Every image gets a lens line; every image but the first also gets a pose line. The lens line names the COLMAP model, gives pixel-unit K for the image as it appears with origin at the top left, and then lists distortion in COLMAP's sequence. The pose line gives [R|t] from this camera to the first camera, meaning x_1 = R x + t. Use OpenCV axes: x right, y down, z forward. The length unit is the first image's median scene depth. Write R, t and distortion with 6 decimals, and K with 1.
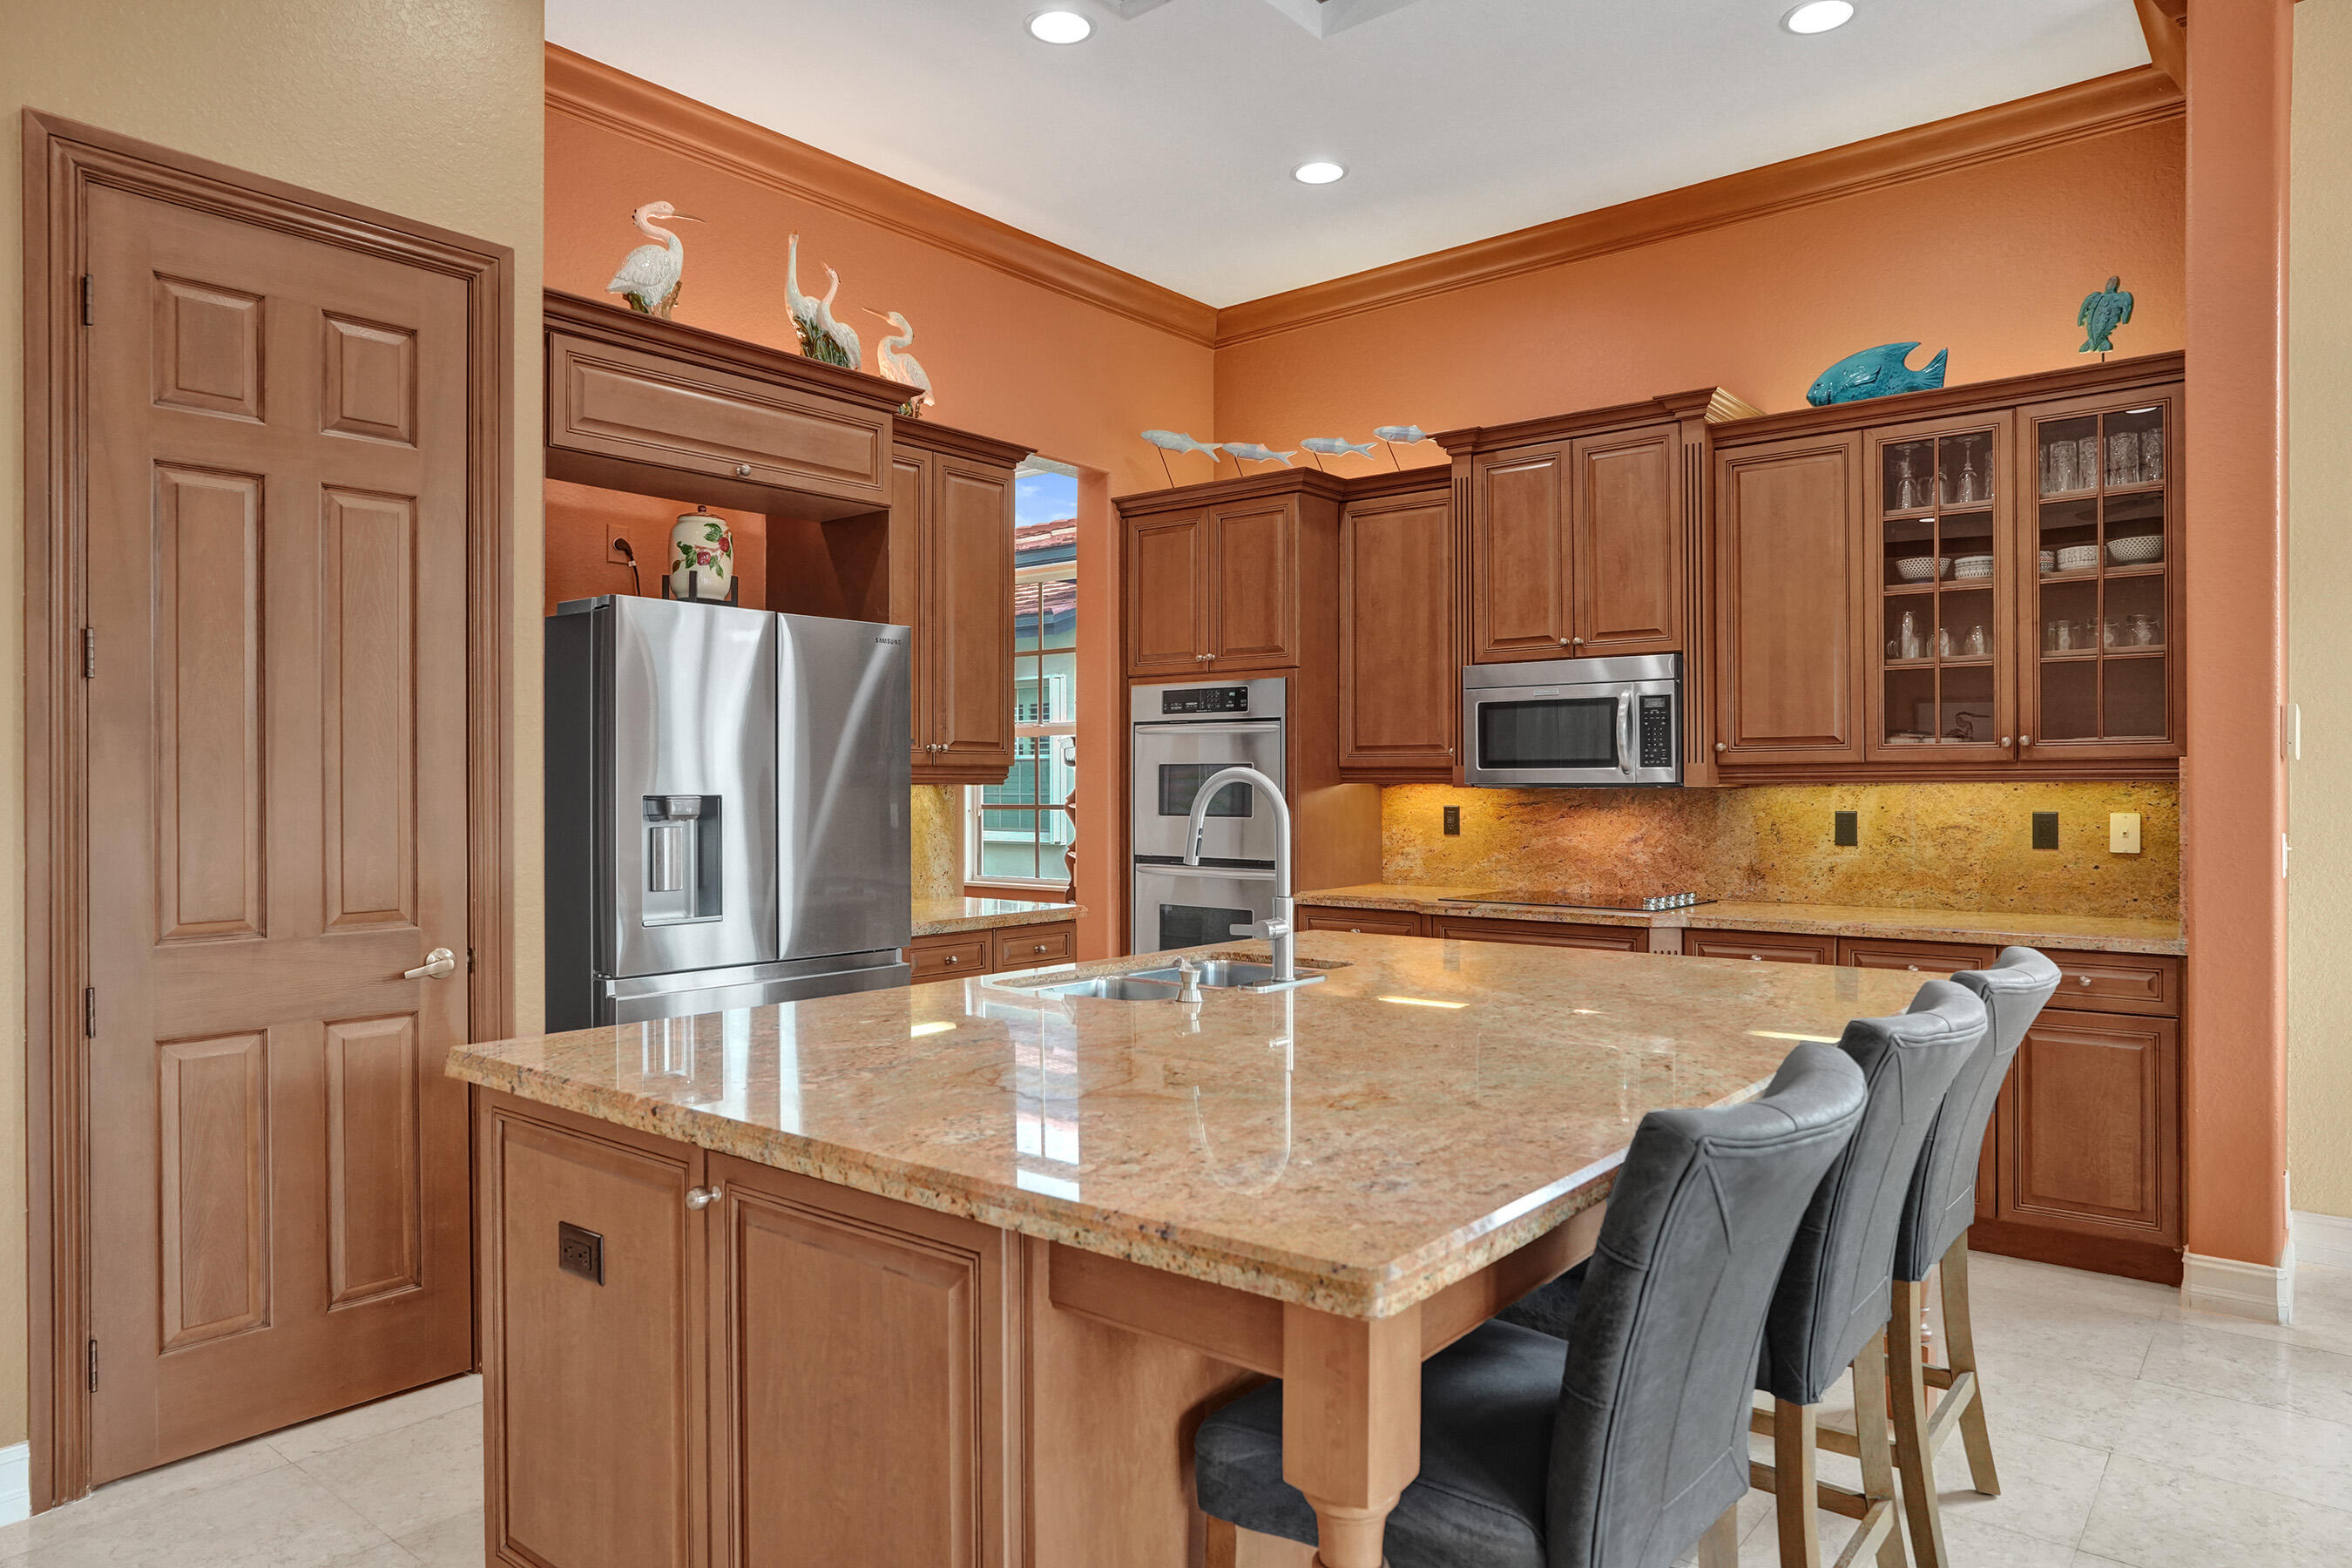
lens RADIAL K [[1461.8, 0, 1175.9], [0, 1461.8, 792.5], [0, 0, 1]] dist [-0.048752, 0.031720]
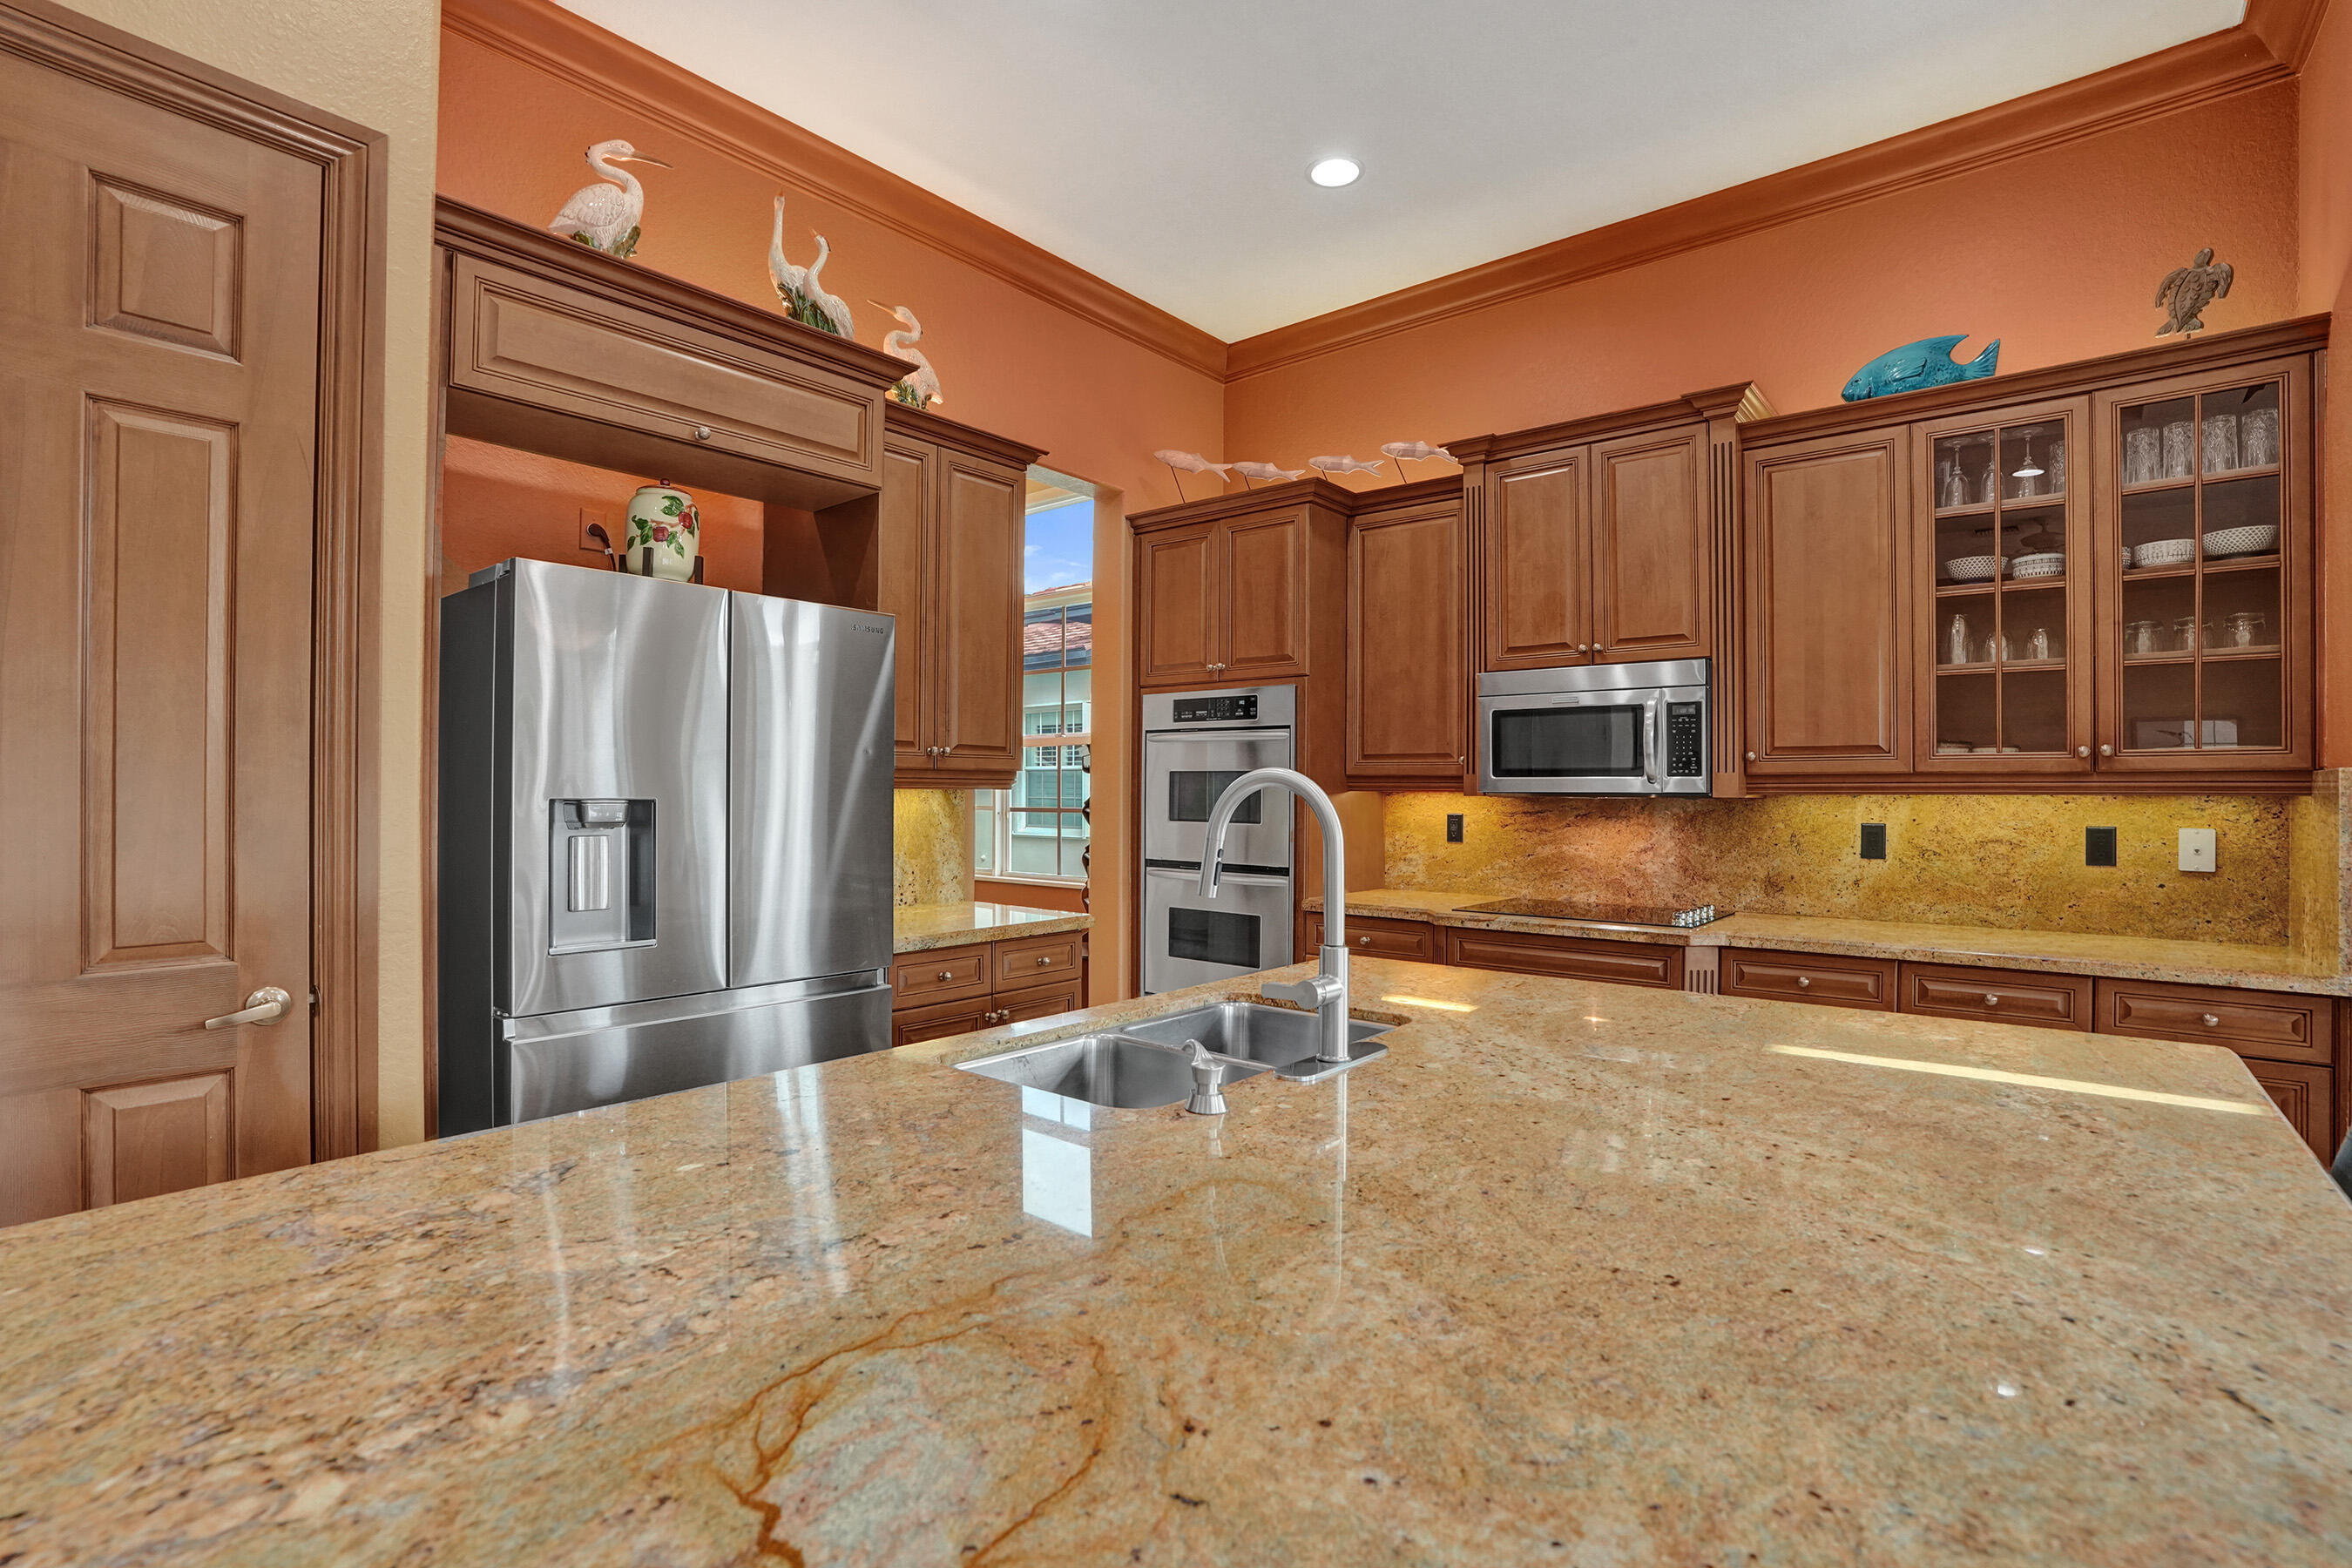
lens RADIAL K [[1099.1, 0, 1173.4], [0, 1099.1, 790.2], [0, 0, 1]] dist [-0.064294, 0.023322]
pose [[0.999921, 0.007462, -0.010111, -0.000940], [-0.007528, 0.999950, -0.006532, -0.001185], [0.010062, 0.006608, 0.999928, 0.276870]]
